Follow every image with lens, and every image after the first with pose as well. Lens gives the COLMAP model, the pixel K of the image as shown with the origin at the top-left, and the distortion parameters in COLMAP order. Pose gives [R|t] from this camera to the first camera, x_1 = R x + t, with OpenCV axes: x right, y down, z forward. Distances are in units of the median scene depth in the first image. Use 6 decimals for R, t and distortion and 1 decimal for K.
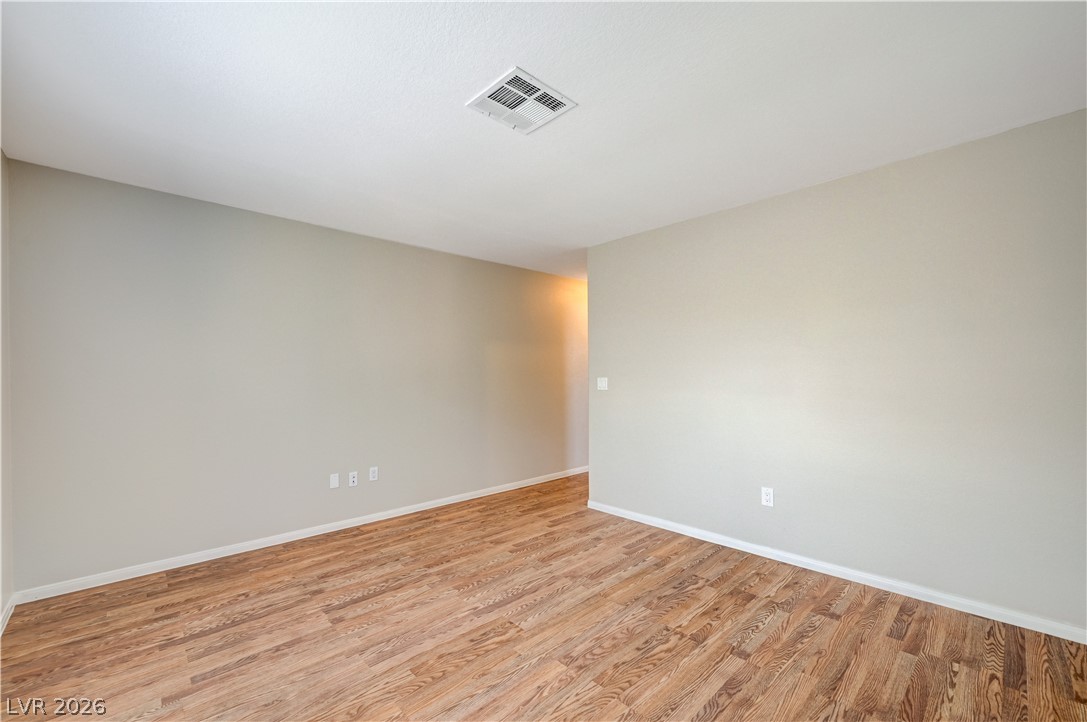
lens RADIAL K [[445.0, 0, 555.3], [0, 445.0, 370.6], [0, 0, 1]] dist [-0.000447, 0.000026]
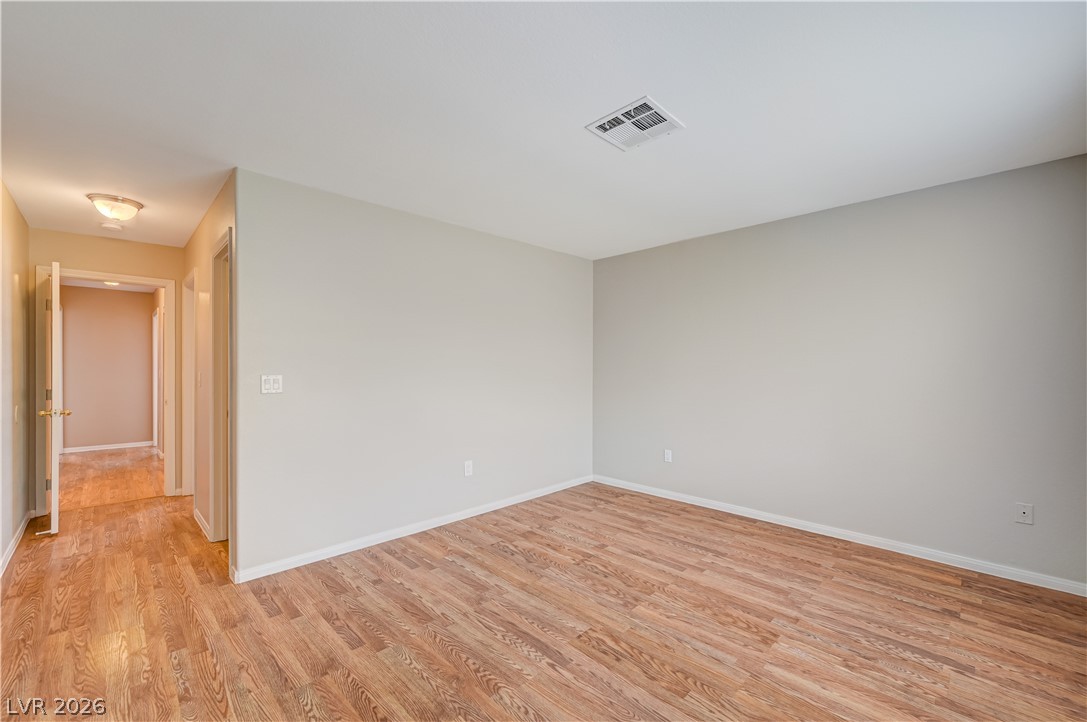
lens RADIAL K [[445.0, 0, 555.3], [0, 445.0, 370.6], [0, 0, 1]] dist [-0.000447, 0.000026]
pose [[-0.018848, -0.000107, 0.999822, -0.880829], [-0.004926, 0.999988, 0.000014, 0.021393], [-0.999810, -0.004925, -0.018848, 0.935243]]
